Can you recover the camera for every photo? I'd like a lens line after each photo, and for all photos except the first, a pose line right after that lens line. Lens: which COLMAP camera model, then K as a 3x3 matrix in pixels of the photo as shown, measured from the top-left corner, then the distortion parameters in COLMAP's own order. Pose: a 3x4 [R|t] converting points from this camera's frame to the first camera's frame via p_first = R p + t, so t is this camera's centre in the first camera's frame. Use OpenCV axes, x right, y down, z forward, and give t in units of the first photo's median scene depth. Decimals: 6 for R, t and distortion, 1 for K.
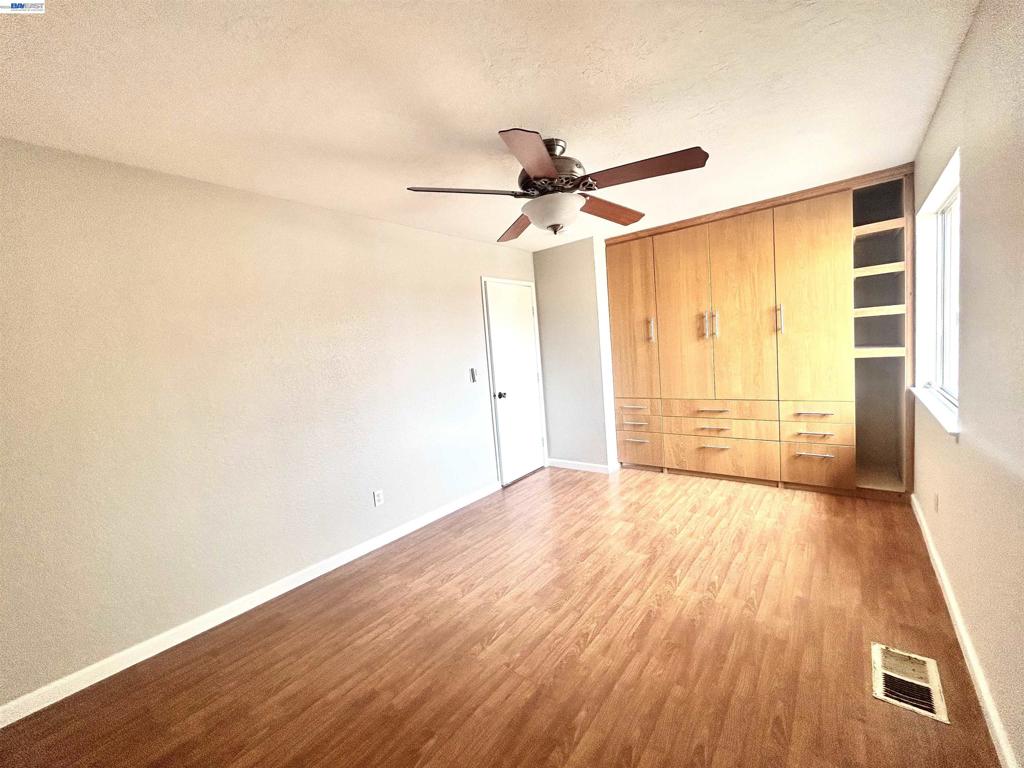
lens RADIAL K [[411.2, 0, 513.2], [0, 411.2, 386.0], [0, 0, 1]] dist [0.001311, -0.000587]
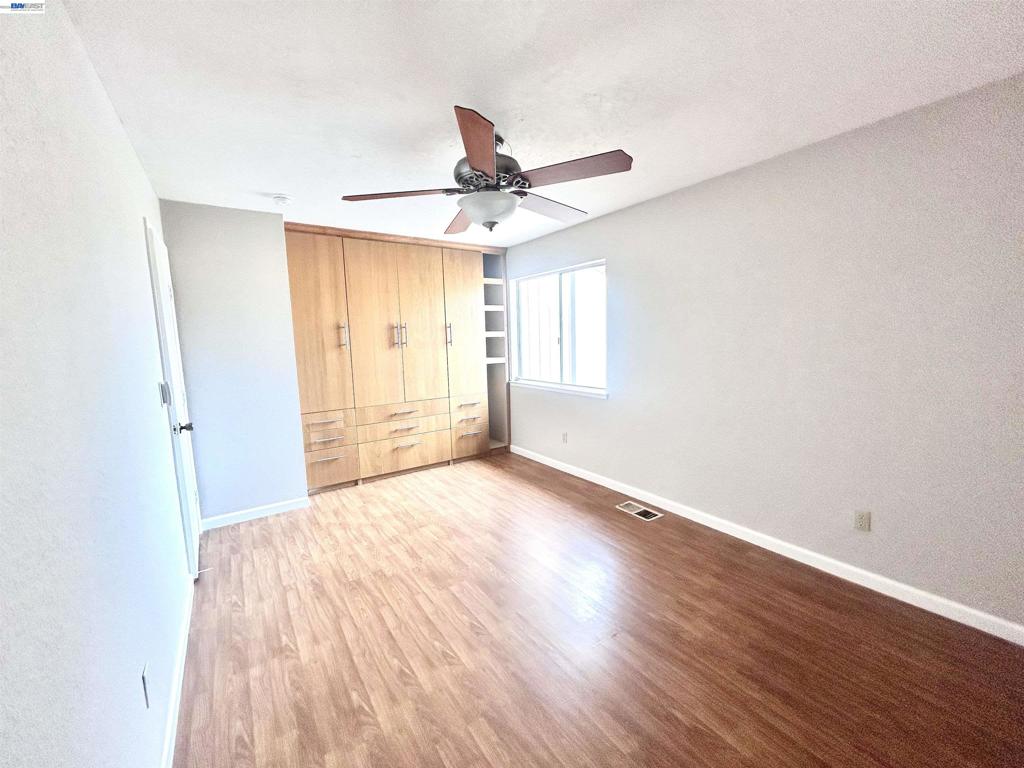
lens RADIAL K [[411.2, 0, 508.2], [0, 411.2, 389.2], [0, 0, 1]] dist [0.001311, -0.000587]
pose [[0.288072, -0.052143, 0.956188, -0.665252], [0.092342, 0.995376, 0.026460, -0.008965], [-0.953146, 0.080674, 0.291555, 0.545158]]
